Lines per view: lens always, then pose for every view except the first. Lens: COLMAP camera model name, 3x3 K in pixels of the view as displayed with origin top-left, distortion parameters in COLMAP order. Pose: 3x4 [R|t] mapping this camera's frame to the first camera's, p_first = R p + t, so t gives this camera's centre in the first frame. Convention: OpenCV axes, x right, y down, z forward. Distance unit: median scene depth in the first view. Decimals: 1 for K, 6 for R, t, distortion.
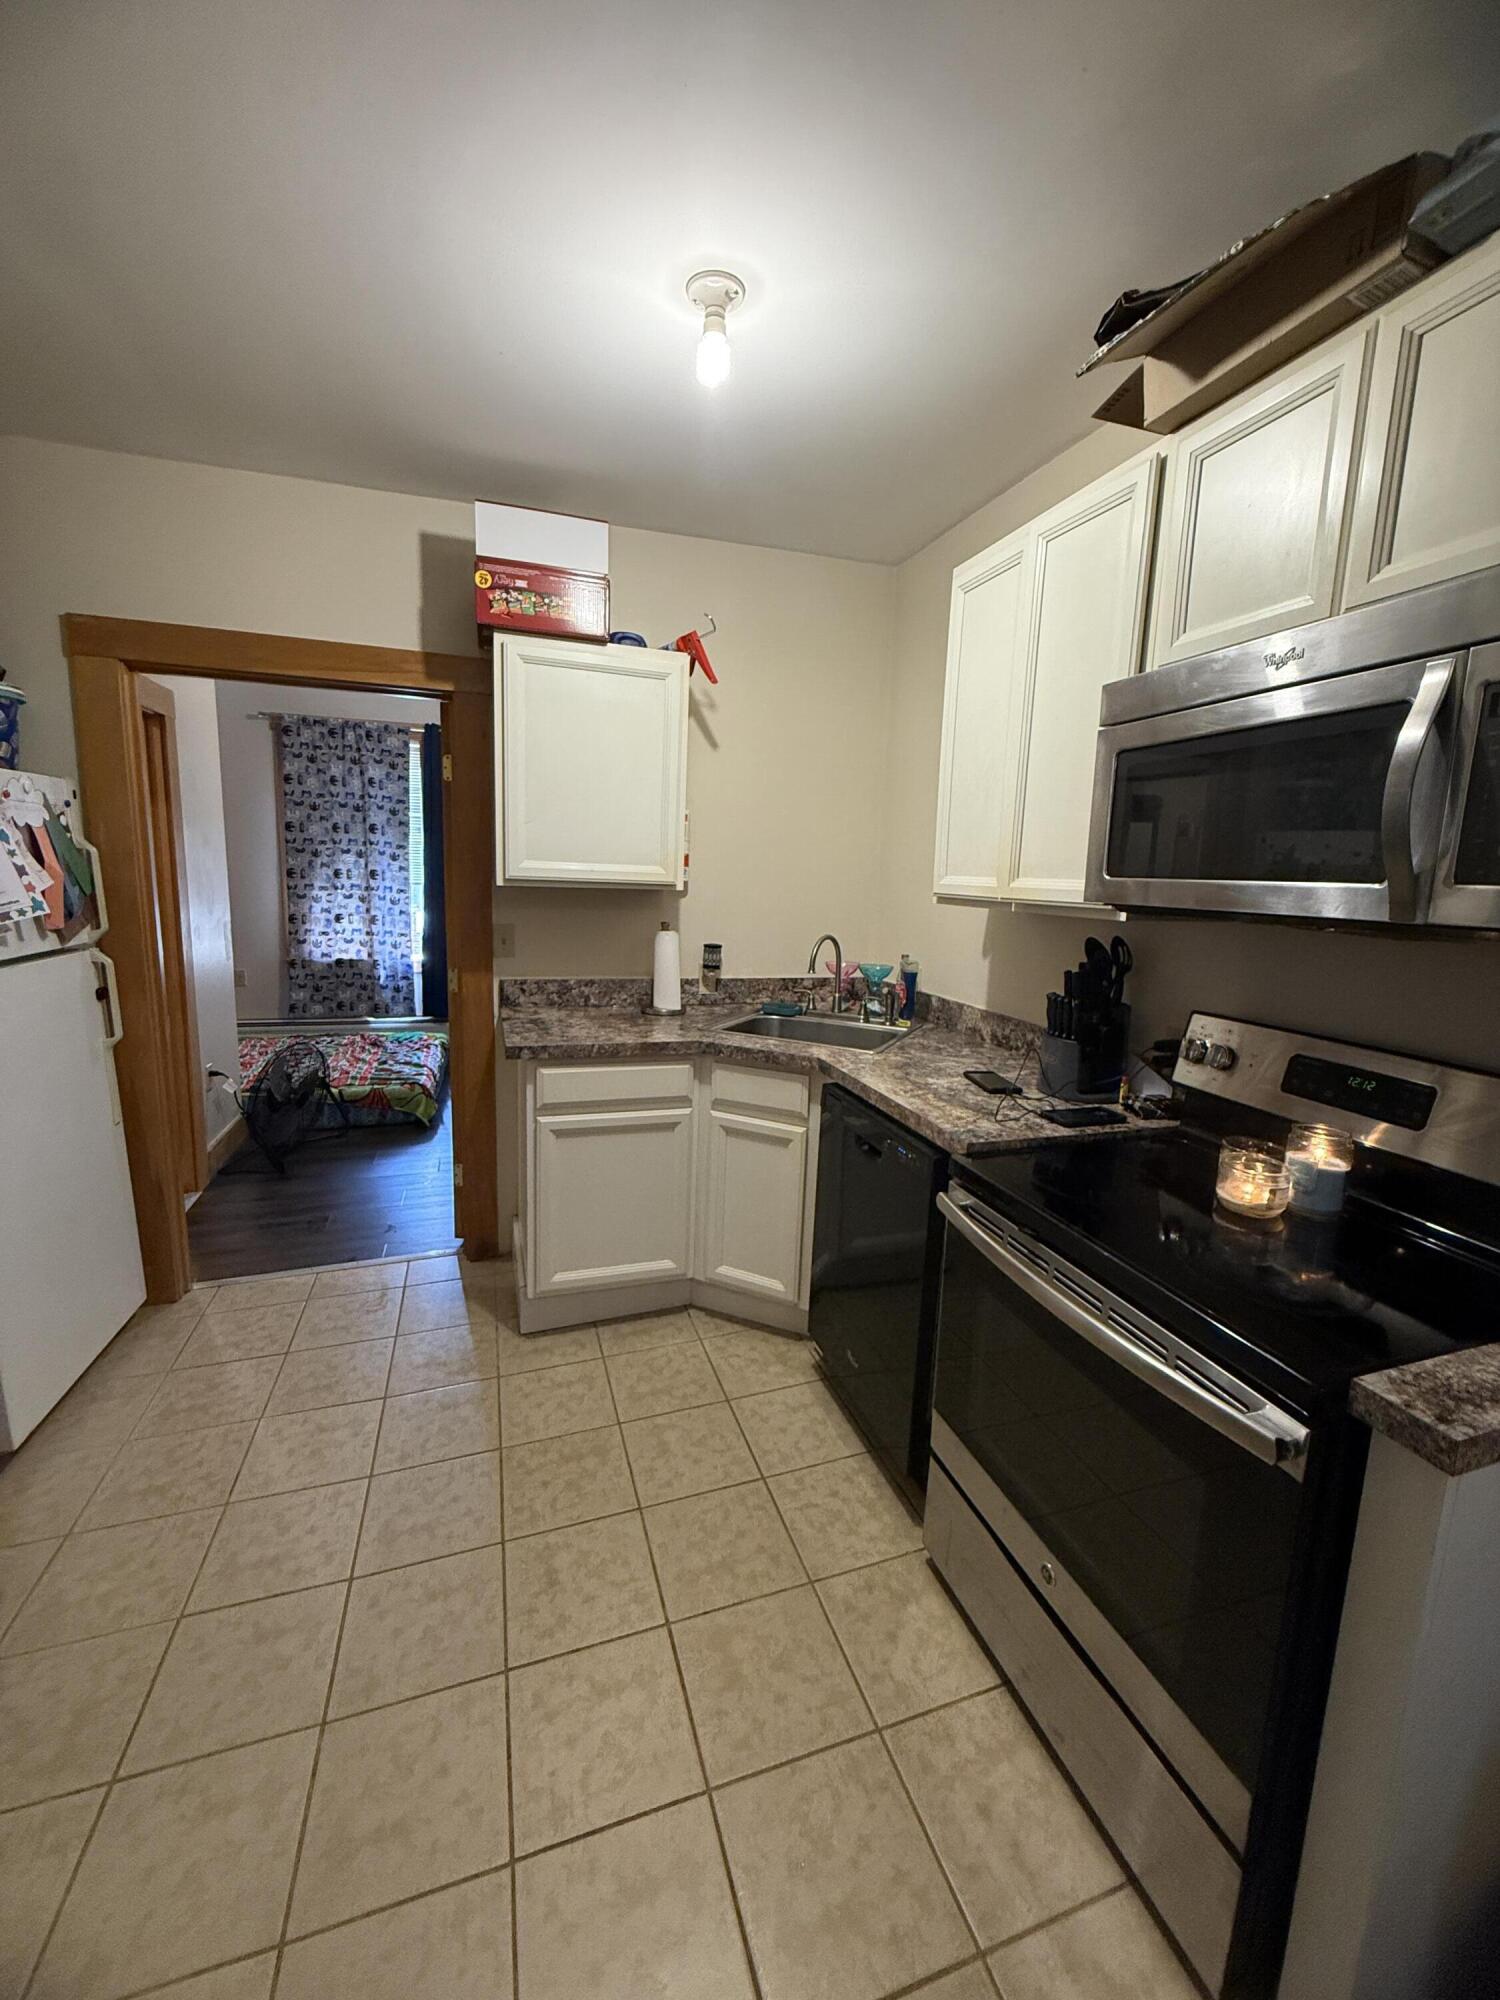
lens RADIAL K [[797.6, 0, 751.5], [0, 797.6, 1000.7], [0, 0, 1]] dist [-0.001328, -0.000039]
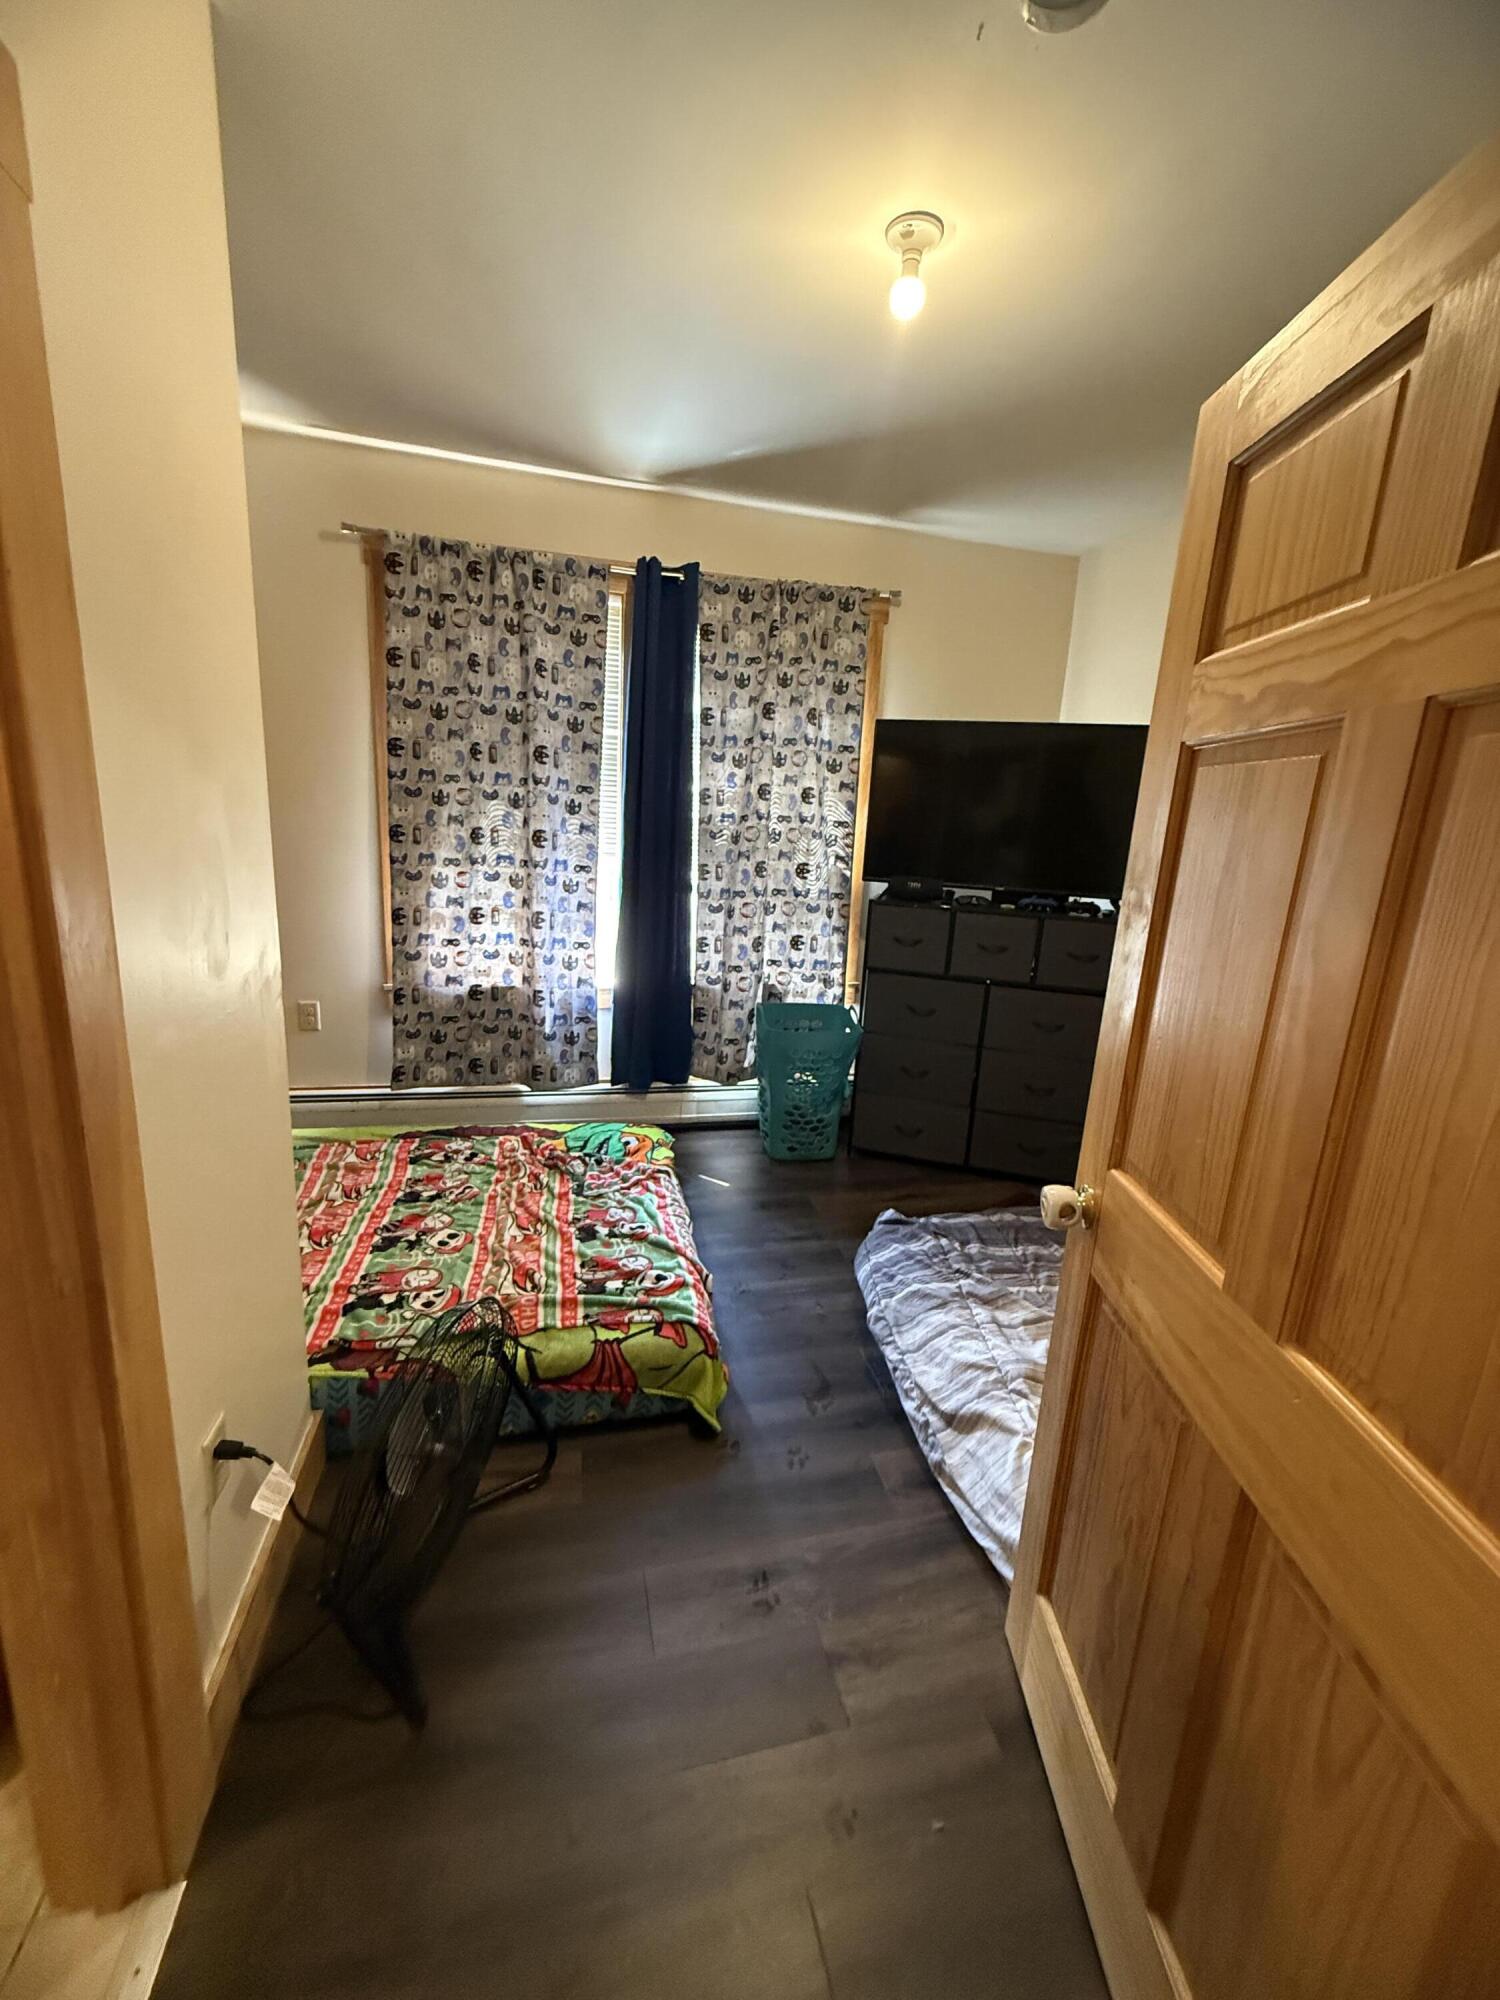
lens RADIAL K [[797.6, 0, 750.5], [0, 797.6, 996.9], [0, 0, 1]] dist [-0.001328, -0.000039]
pose [[0.997357, 0.034389, -0.064005, -0.288112], [-0.030982, 0.998088, 0.053478, -0.082573], [0.065721, -0.051354, 0.996516, 0.450966]]
